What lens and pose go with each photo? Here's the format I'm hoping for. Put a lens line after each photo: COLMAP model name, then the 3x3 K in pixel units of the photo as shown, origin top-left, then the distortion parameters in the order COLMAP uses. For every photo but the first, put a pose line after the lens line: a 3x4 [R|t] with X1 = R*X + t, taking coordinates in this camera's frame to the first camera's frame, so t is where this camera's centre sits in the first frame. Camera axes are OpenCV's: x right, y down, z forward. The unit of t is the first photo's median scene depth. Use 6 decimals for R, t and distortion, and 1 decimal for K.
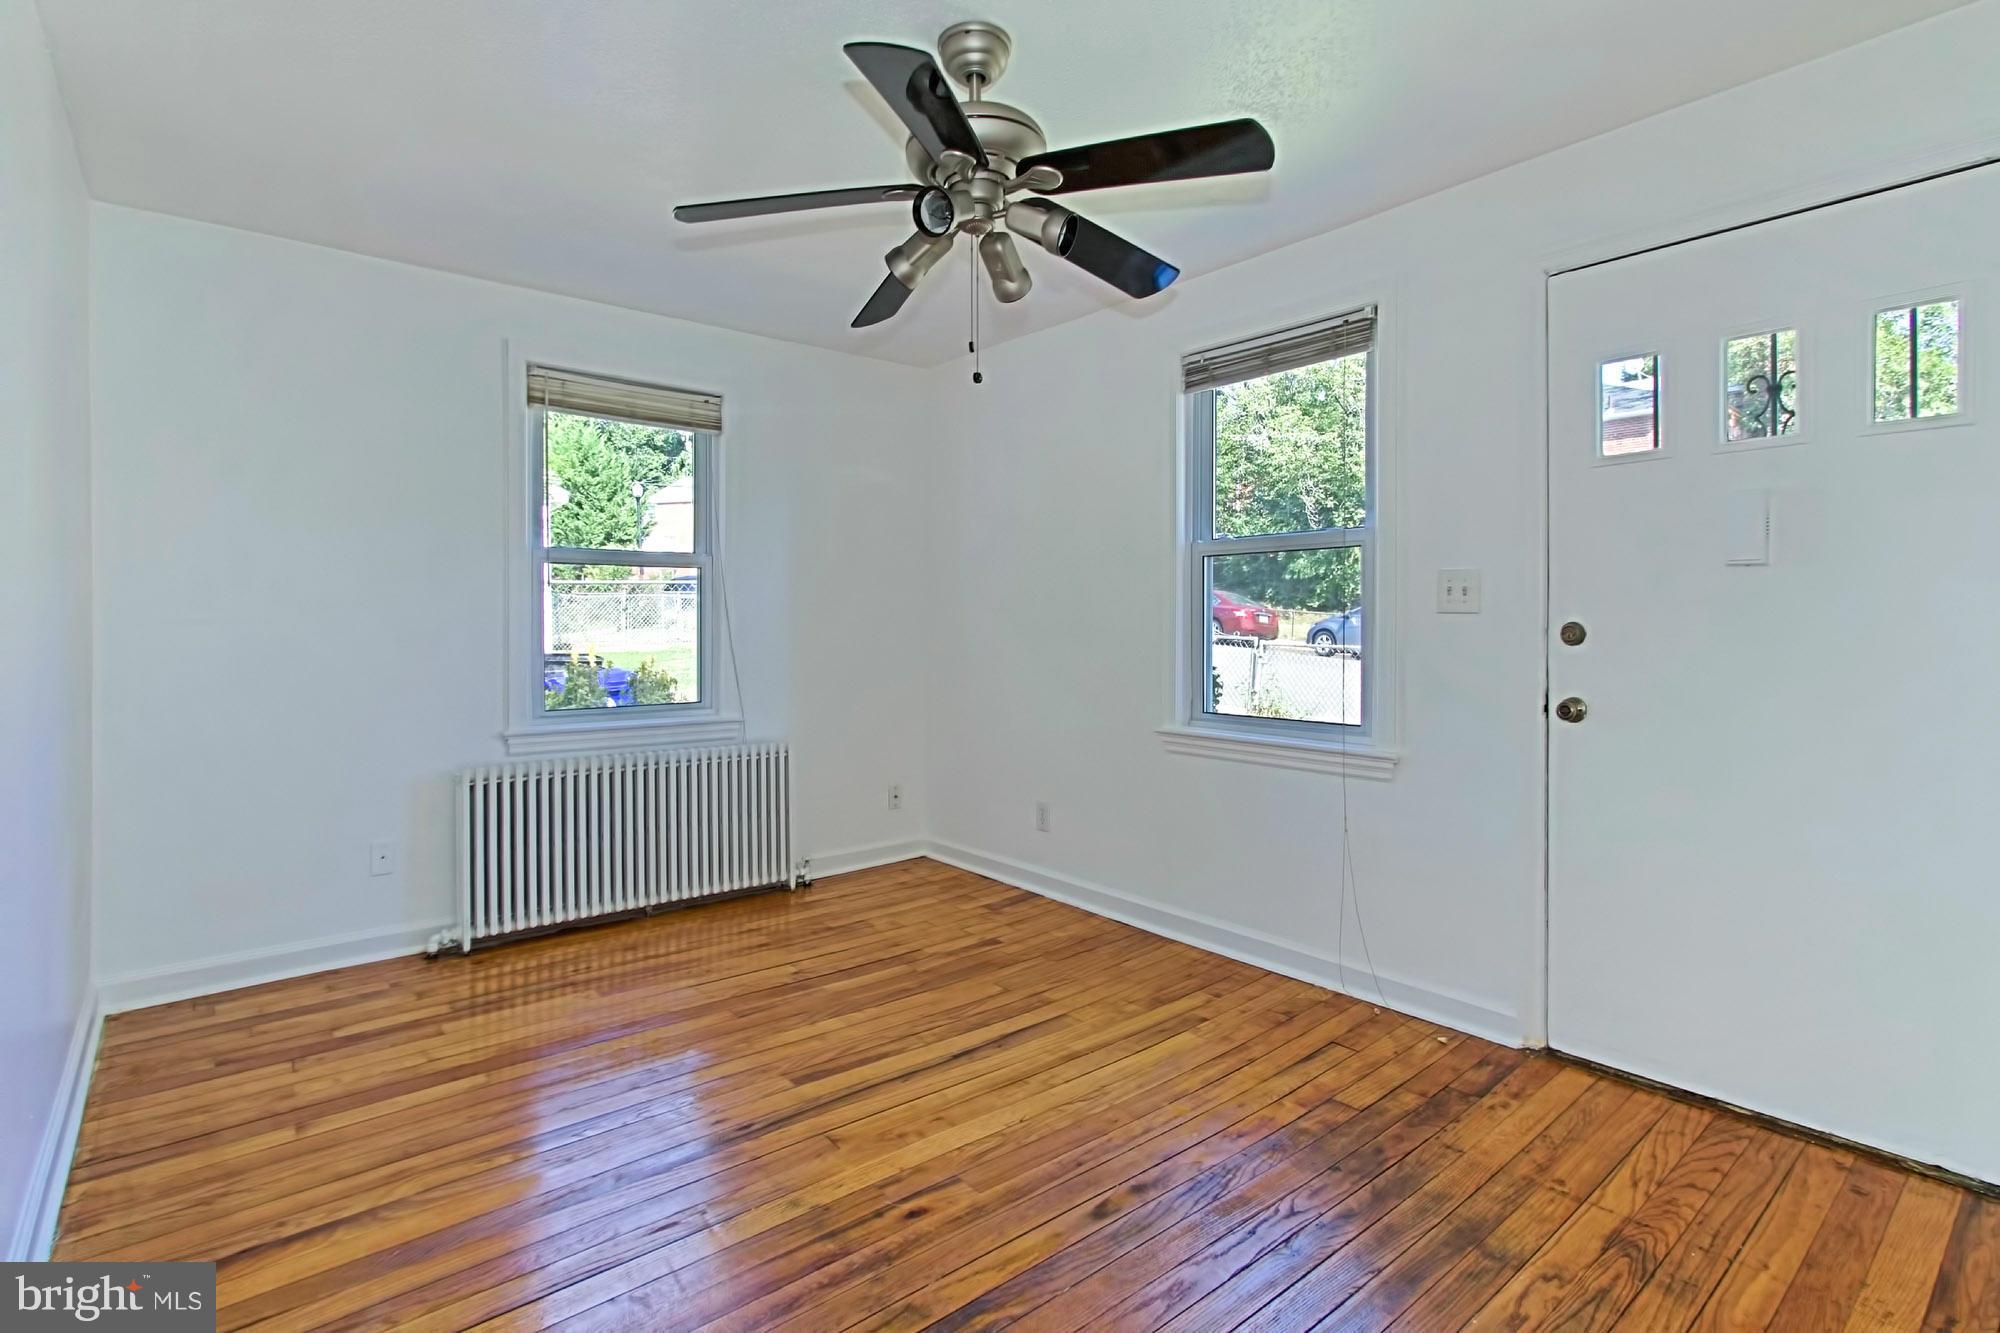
lens RADIAL K [[927.9, 0, 1006.2], [0, 927.9, 652.1], [0, 0, 1]] dist [-0.001934, 0.000687]
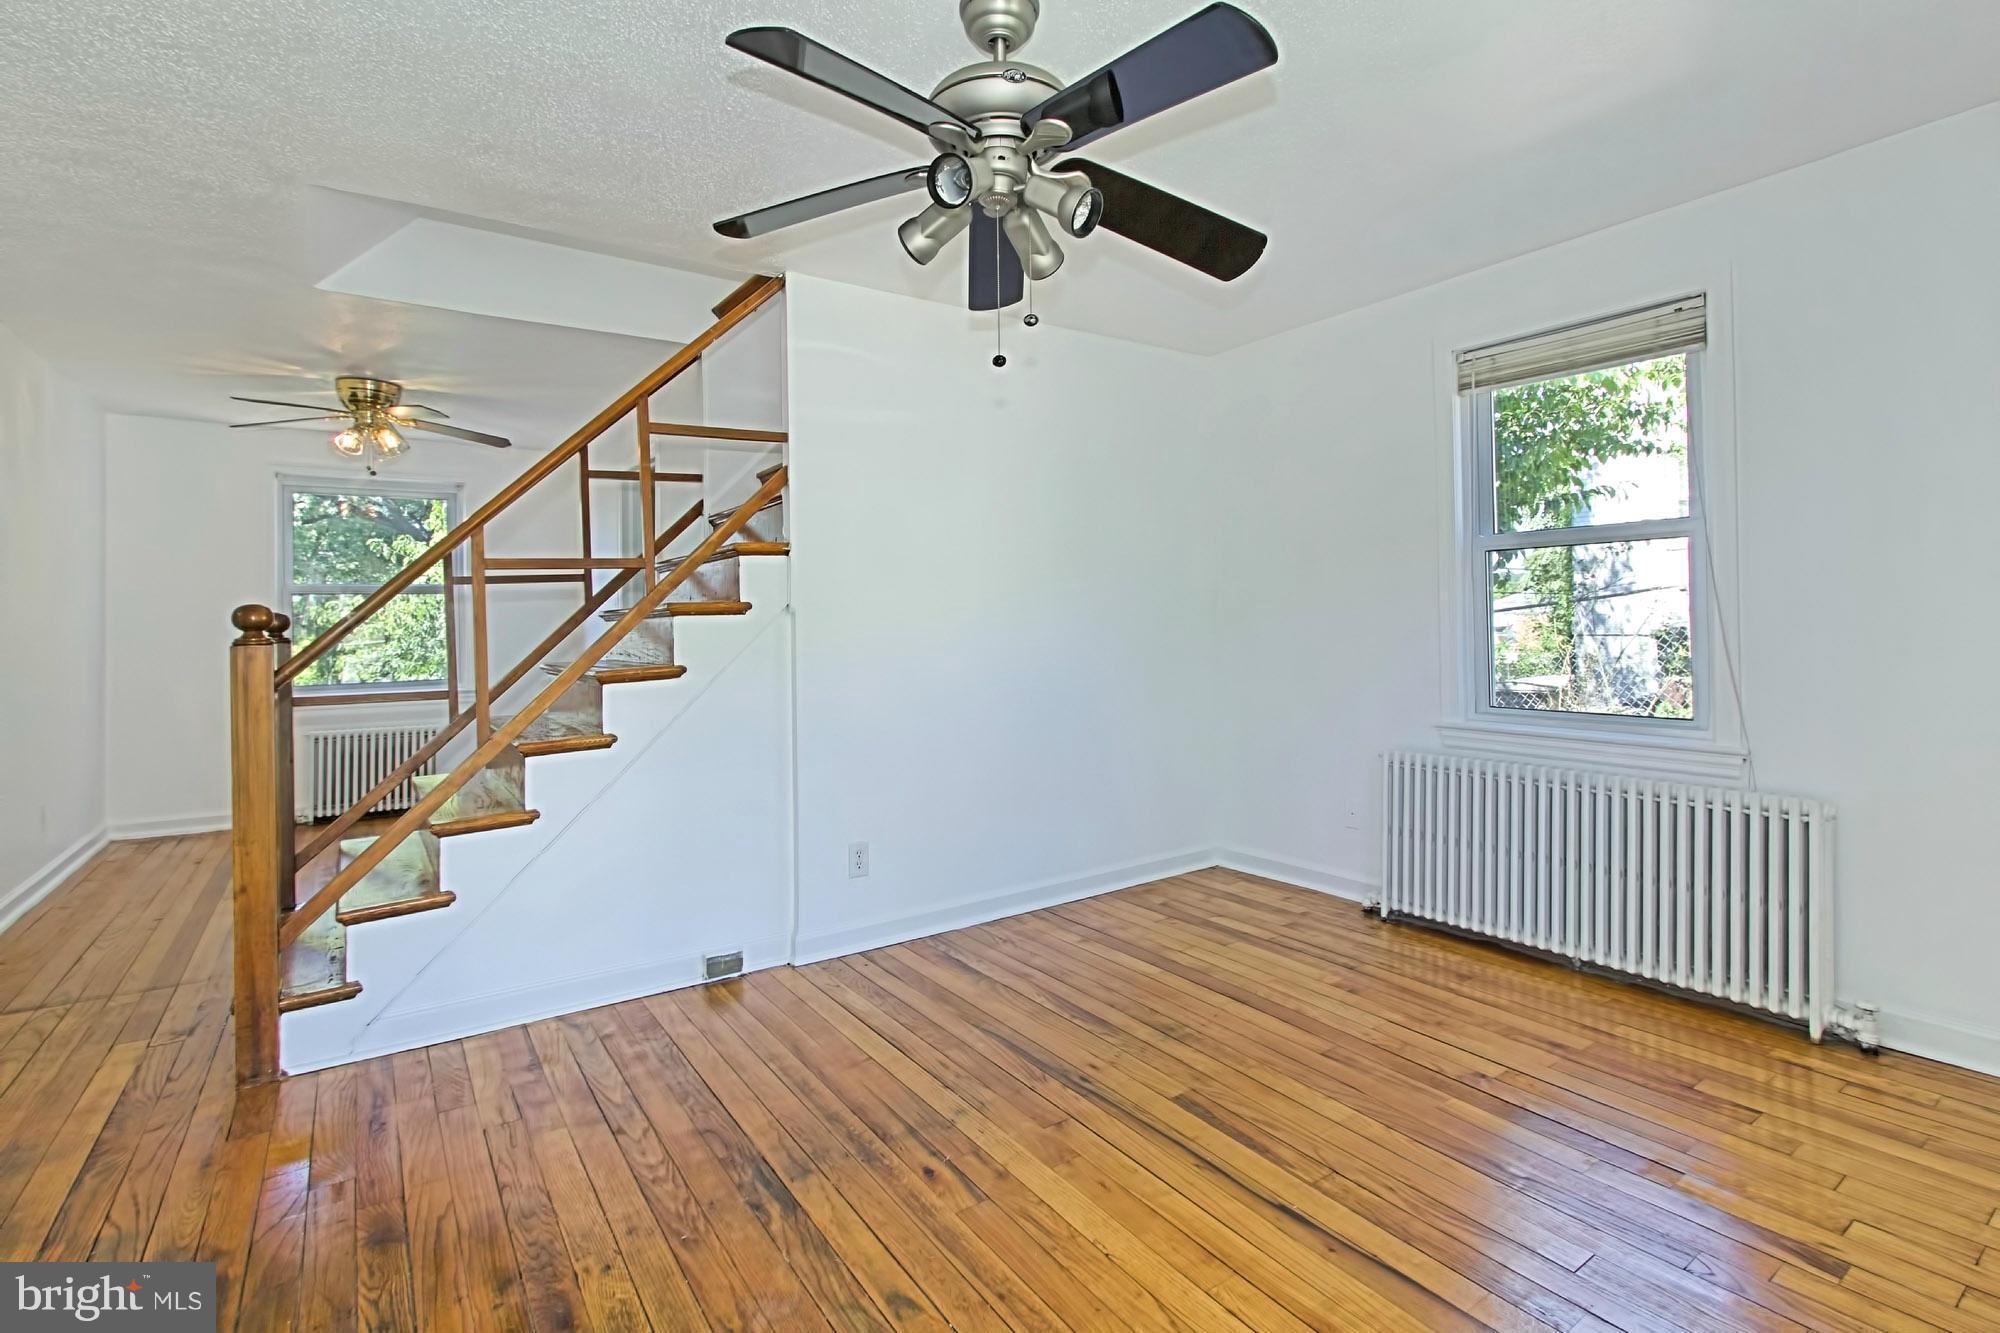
lens RADIAL K [[927.9, 0, 1022.5], [0, 927.9, 616.8], [0, 0, 1]] dist [-0.001934, 0.000687]
pose [[-0.065348, -0.002830, -0.997858, 0.680597], [-0.014907, 0.999887, -0.001859, -0.027523], [0.997751, 0.014754, -0.065383, 0.819643]]
